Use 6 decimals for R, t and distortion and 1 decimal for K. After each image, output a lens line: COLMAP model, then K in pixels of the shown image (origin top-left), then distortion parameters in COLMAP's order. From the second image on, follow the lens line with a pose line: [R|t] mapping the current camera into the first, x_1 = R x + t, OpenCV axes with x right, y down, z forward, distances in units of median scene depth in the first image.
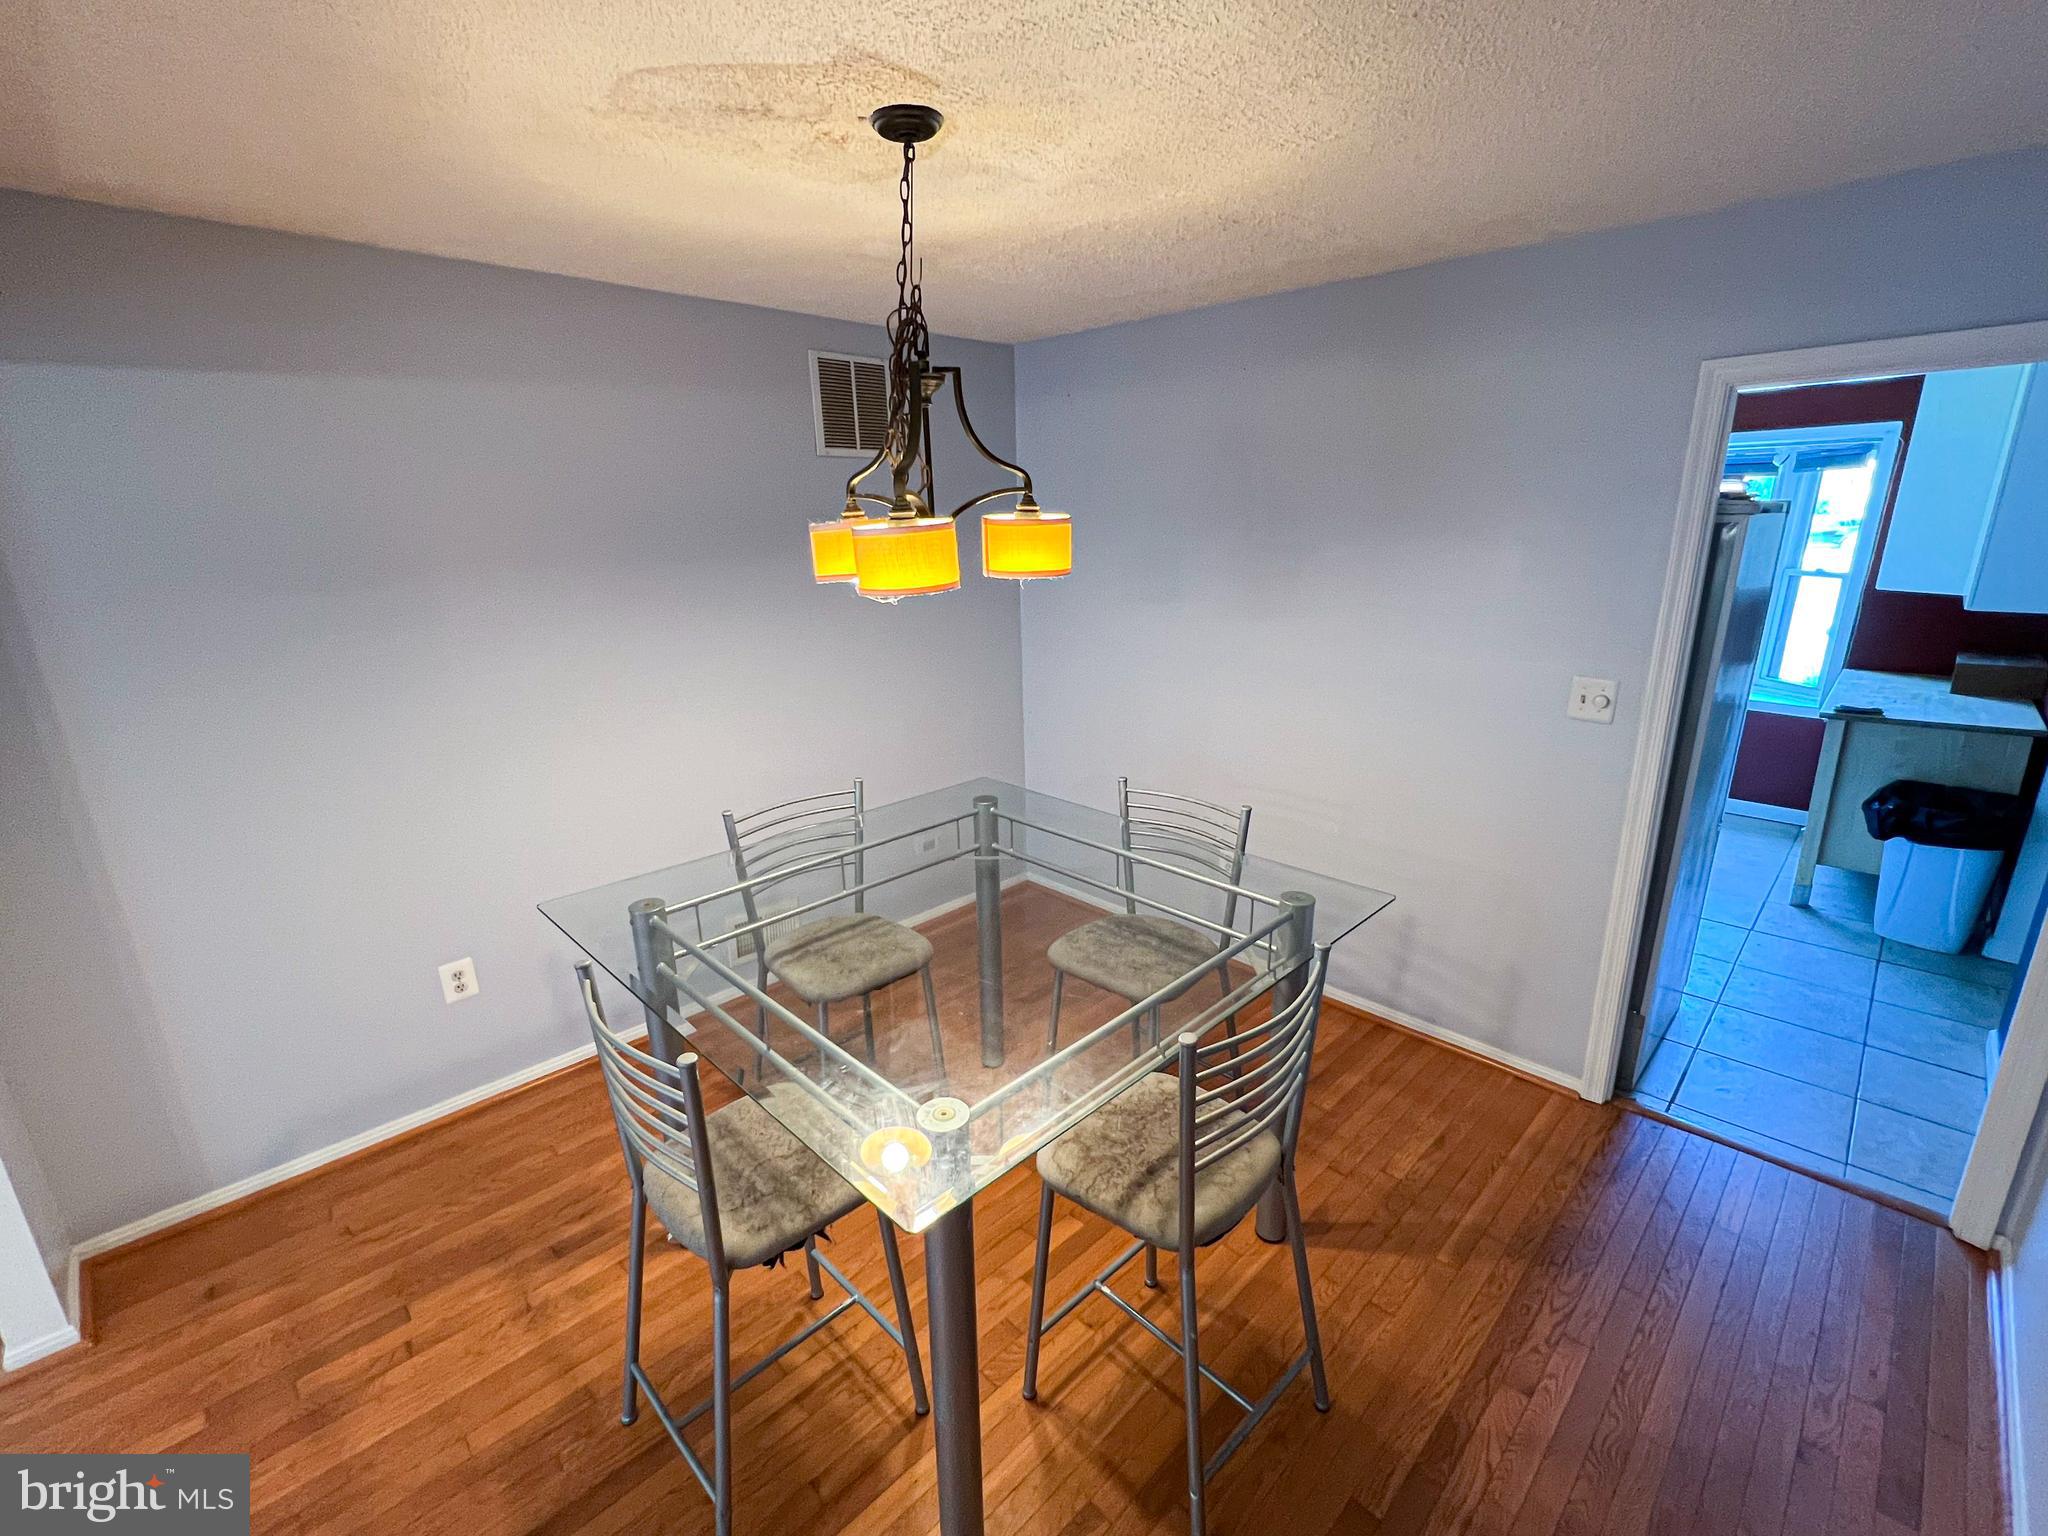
lens RADIAL K [[897.8, 0, 1028.1], [0, 897.8, 777.6], [0, 0, 1]] dist [-0.000933, -0.000219]
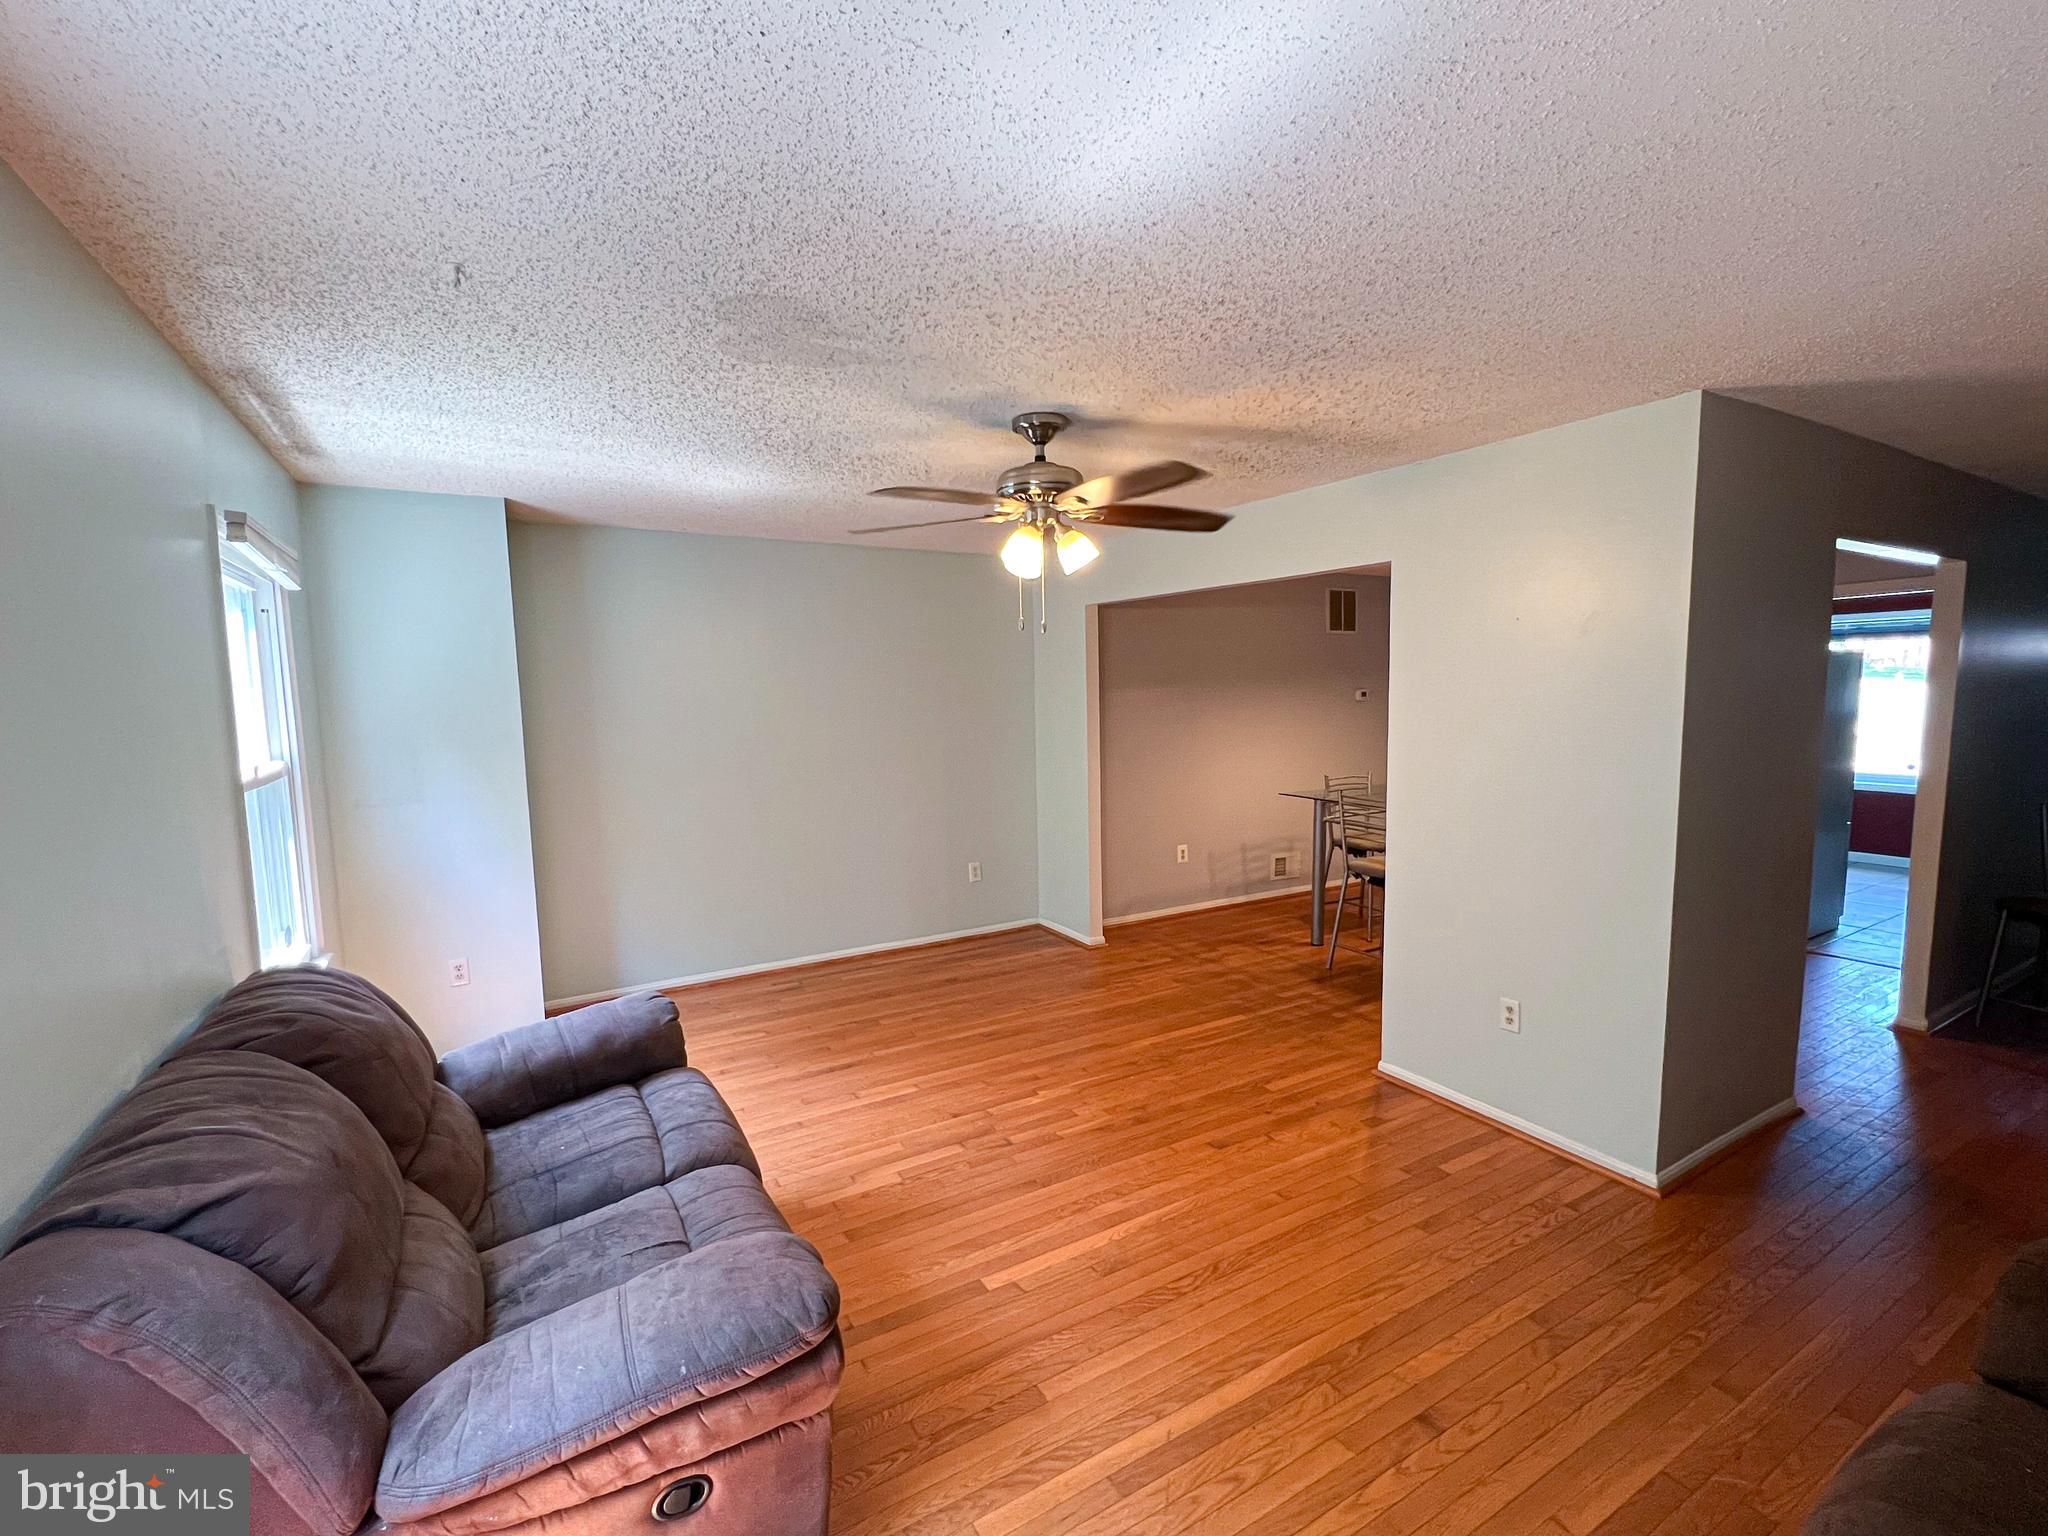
lens RADIAL K [[897.8, 0, 1028.1], [0, 897.8, 777.6], [0, 0, 1]] dist [-0.000933, -0.000219]
pose [[0.968490, 0.034751, -0.246615, -0.541036], [-0.077320, 0.983242, -0.165094, 0.524997], [0.236746, 0.178960, 0.954948, -1.564063]]
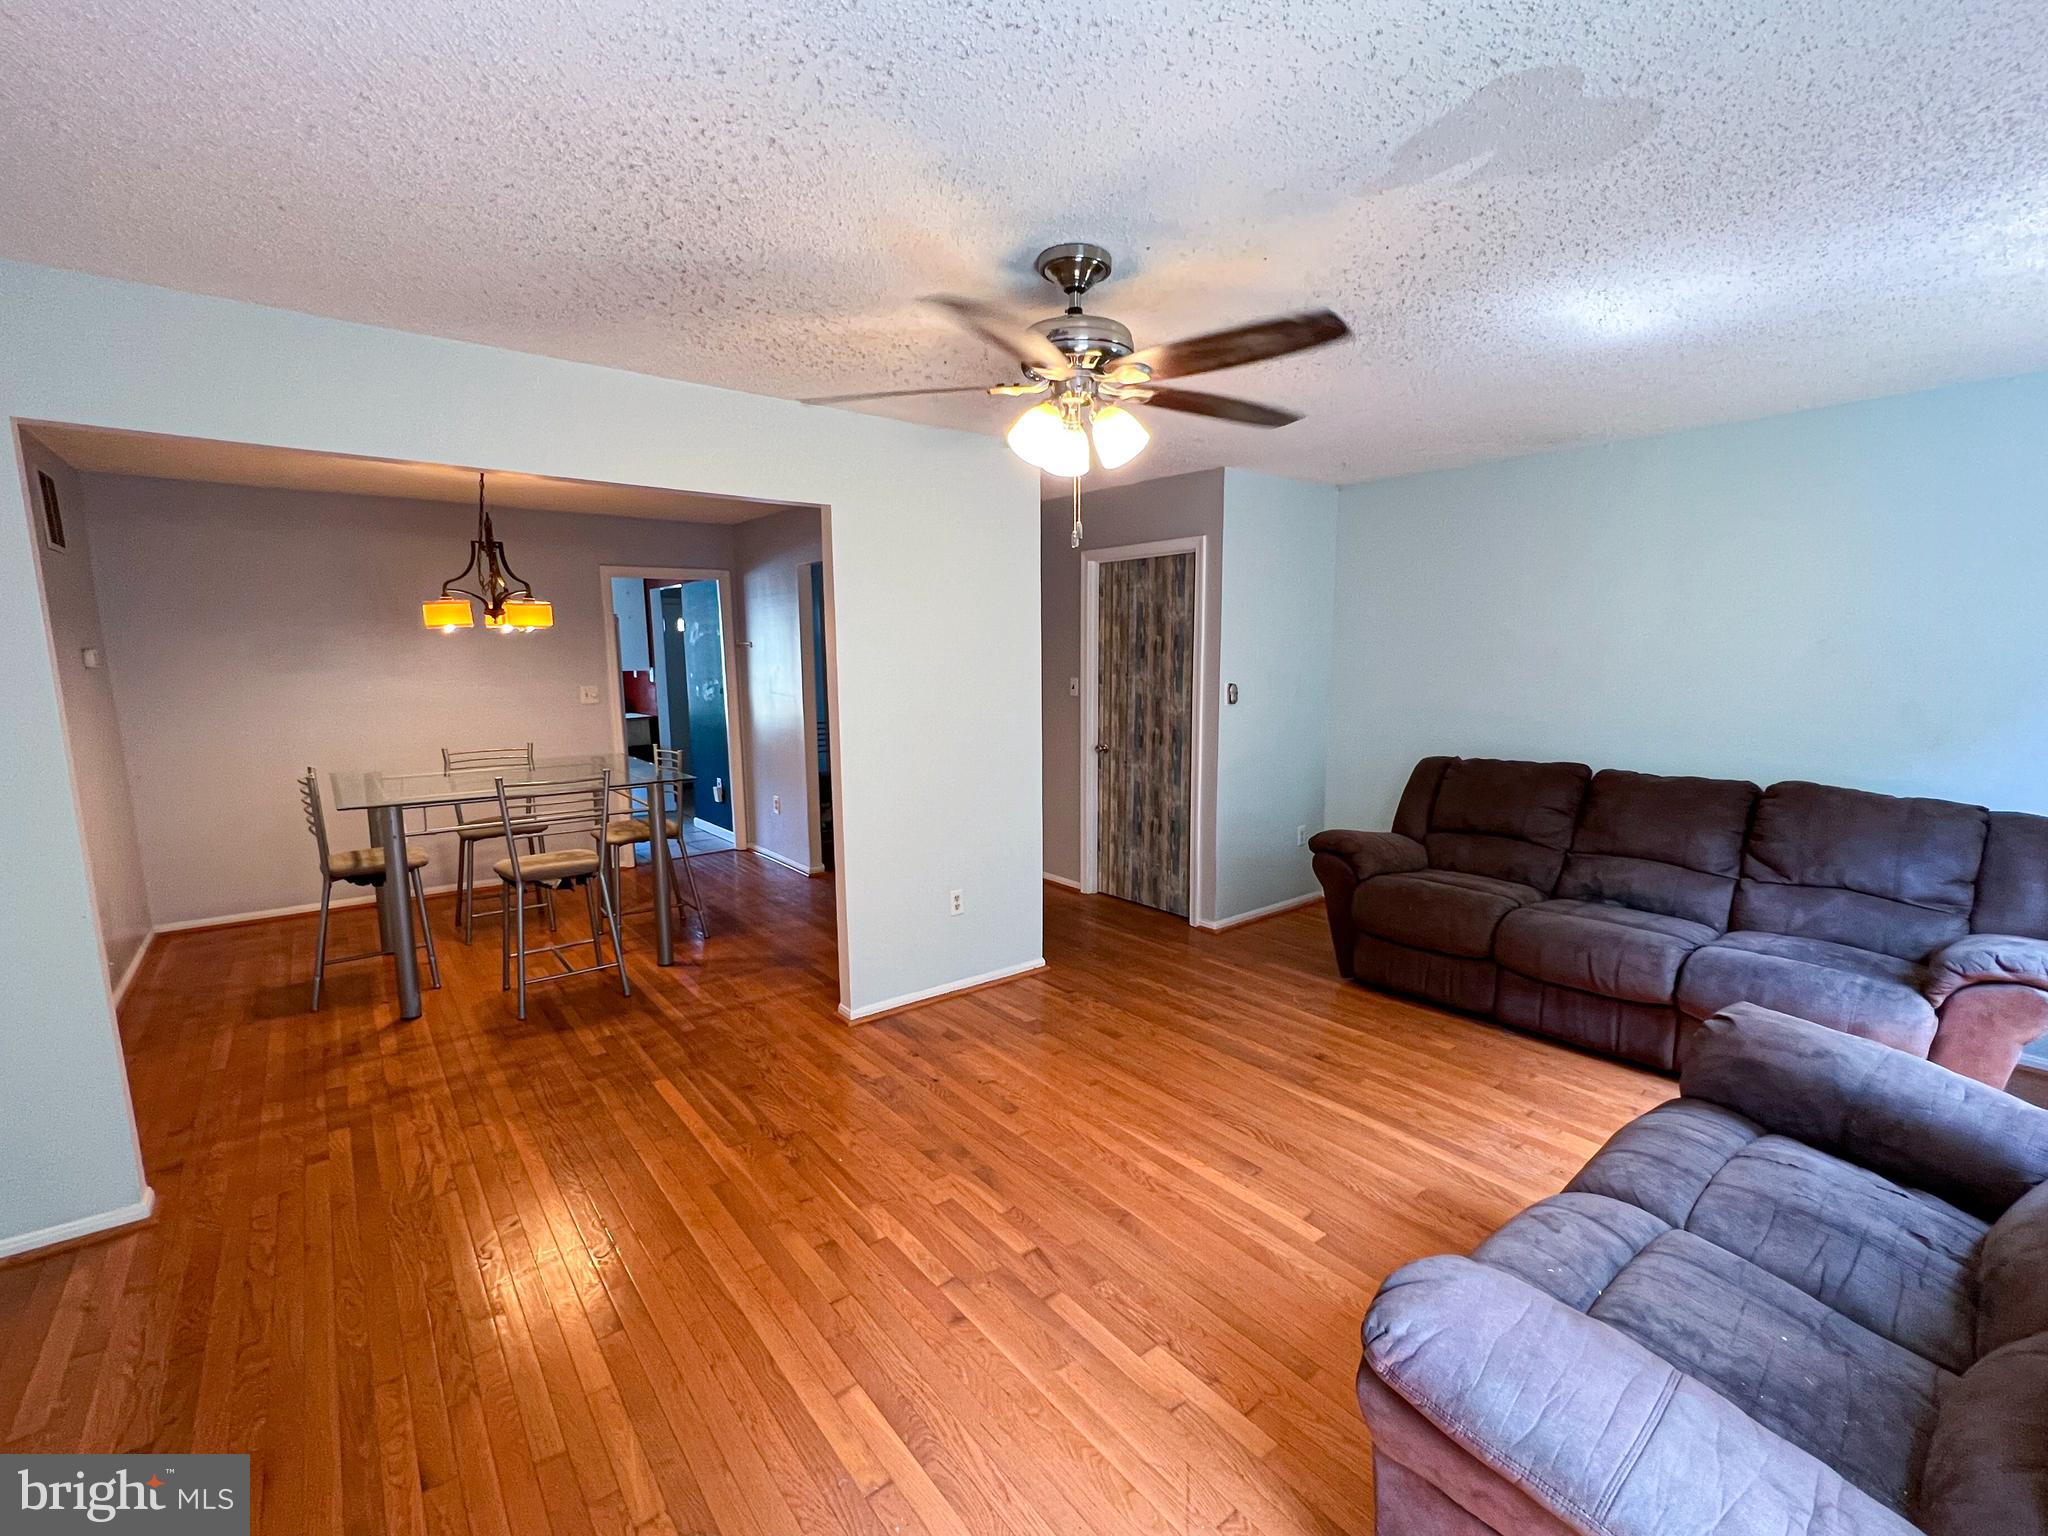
lens RADIAL K [[895.4, 0, 1023.9], [0, 895.4, 789.6], [0, 0, 1]] dist [-0.001869, -0.000248]
pose [[0.113874, -0.130353, 0.984906, -1.775589], [0.276655, 0.956303, 0.094581, 0.269470], [-0.954198, 0.261709, 0.144961, -0.446227]]
